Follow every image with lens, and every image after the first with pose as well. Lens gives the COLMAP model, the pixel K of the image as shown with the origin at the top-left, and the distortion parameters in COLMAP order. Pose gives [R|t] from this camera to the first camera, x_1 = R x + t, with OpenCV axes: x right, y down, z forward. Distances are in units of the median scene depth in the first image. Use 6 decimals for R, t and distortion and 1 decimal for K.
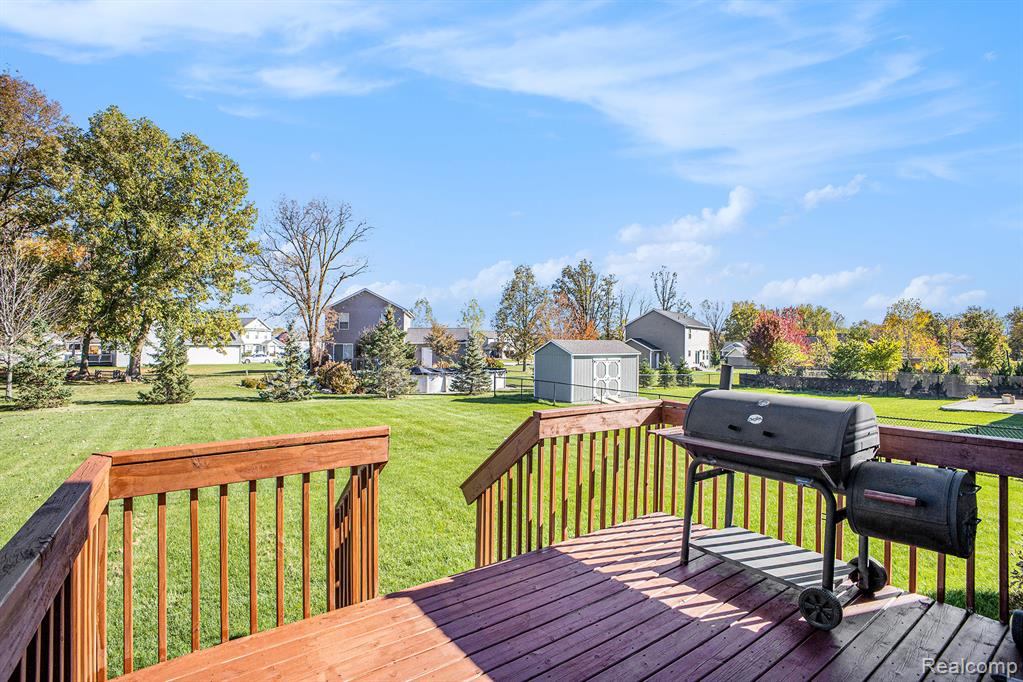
lens RADIAL K [[403.9, 0, 511.5], [0, 403.9, 341.0], [0, 0, 1]] dist [-0.107759, 0.018539]
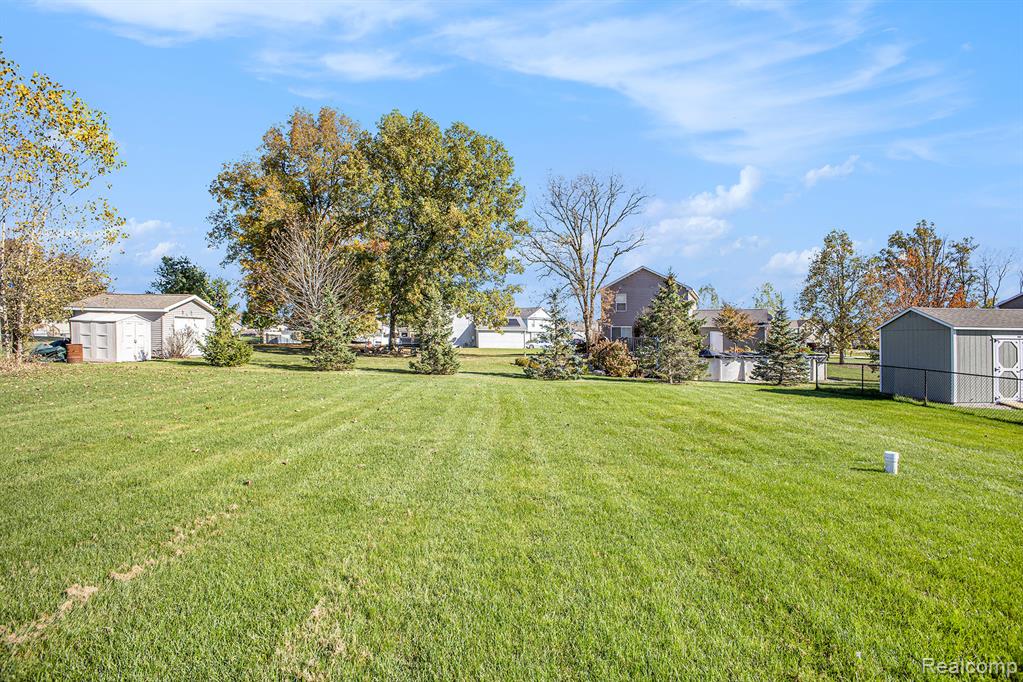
lens RADIAL K [[403.9, 0, 511.5], [0, 403.9, 341.0], [0, 0, 1]] dist [-0.107759, 0.018539]
pose [[0.776633, -0.014683, -0.629782, -0.047885], [0.024880, 0.999663, 0.007375, 0.040476], [0.629462, -0.021396, 0.776737, 0.159356]]
